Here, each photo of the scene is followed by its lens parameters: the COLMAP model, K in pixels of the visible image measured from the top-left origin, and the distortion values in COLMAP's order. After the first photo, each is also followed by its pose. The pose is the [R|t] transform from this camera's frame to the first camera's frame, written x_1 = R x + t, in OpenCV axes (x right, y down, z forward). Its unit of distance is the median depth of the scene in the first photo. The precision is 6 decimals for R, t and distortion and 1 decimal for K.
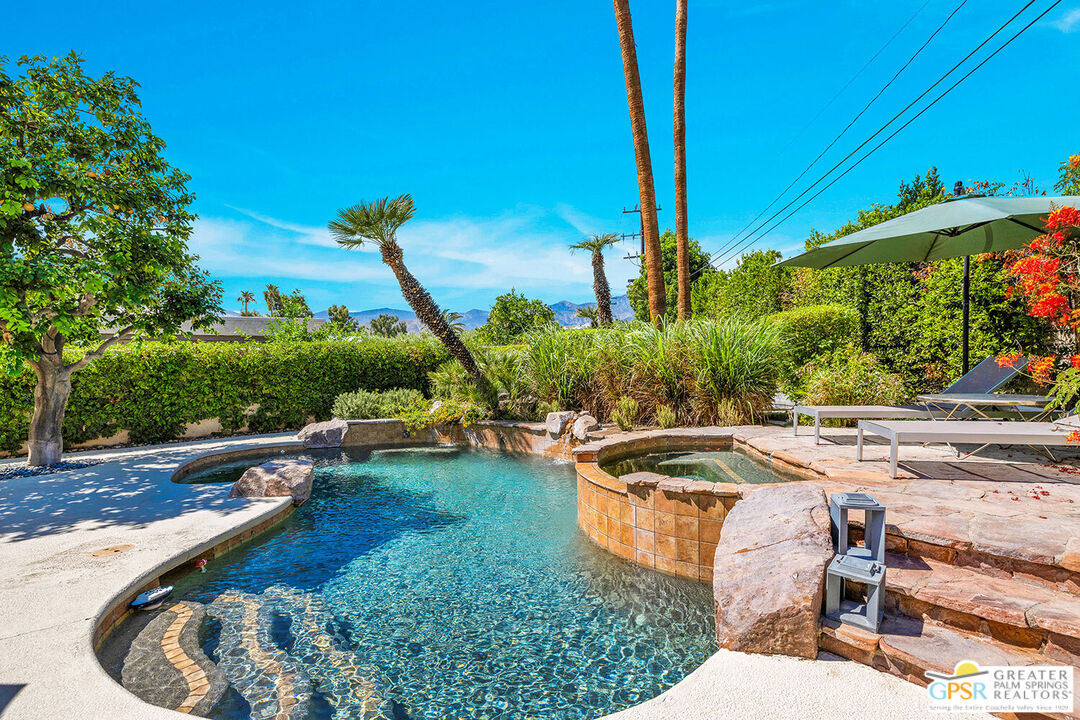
lens RADIAL K [[489.0, 0, 539.0], [0, 489.0, 393.7], [0, 0, 1]] dist [0.001114, 0.000219]
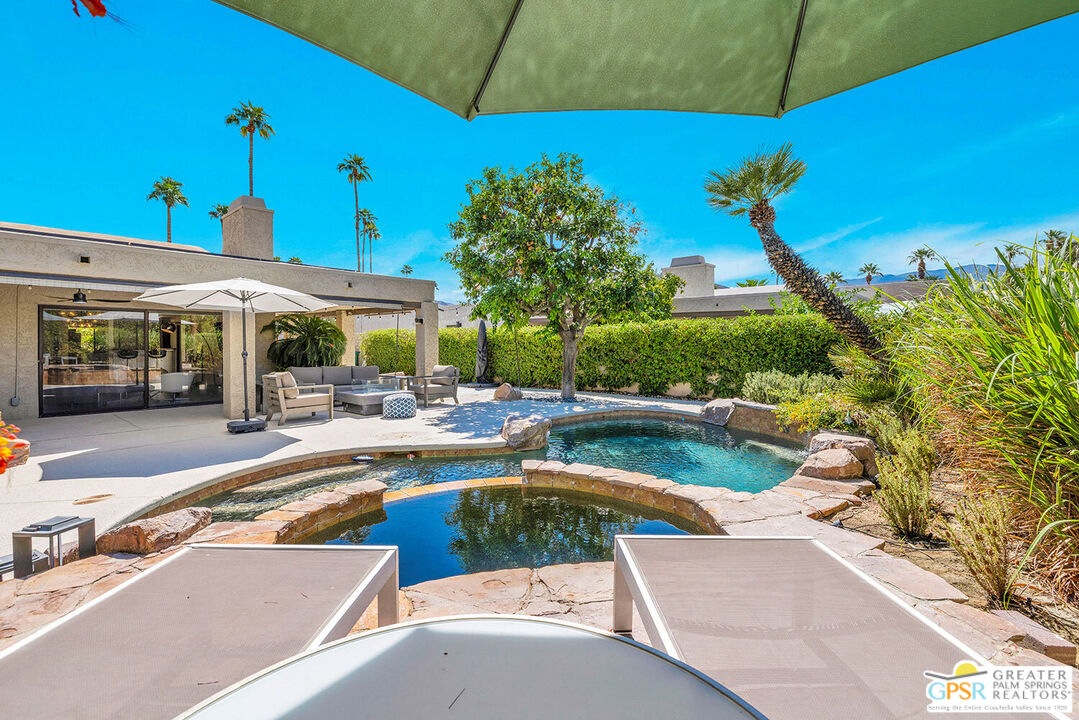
lens RADIAL K [[490.6, 0, 535.5], [0, 490.6, 343.9], [0, 0, 1]] dist [0.030982, 0.000148]
pose [[0.194472, 0.035782, -0.980255, 0.452765], [-0.066142, 0.997538, 0.023291, -0.050636], [0.978676, 0.060307, 0.196360, 0.423155]]
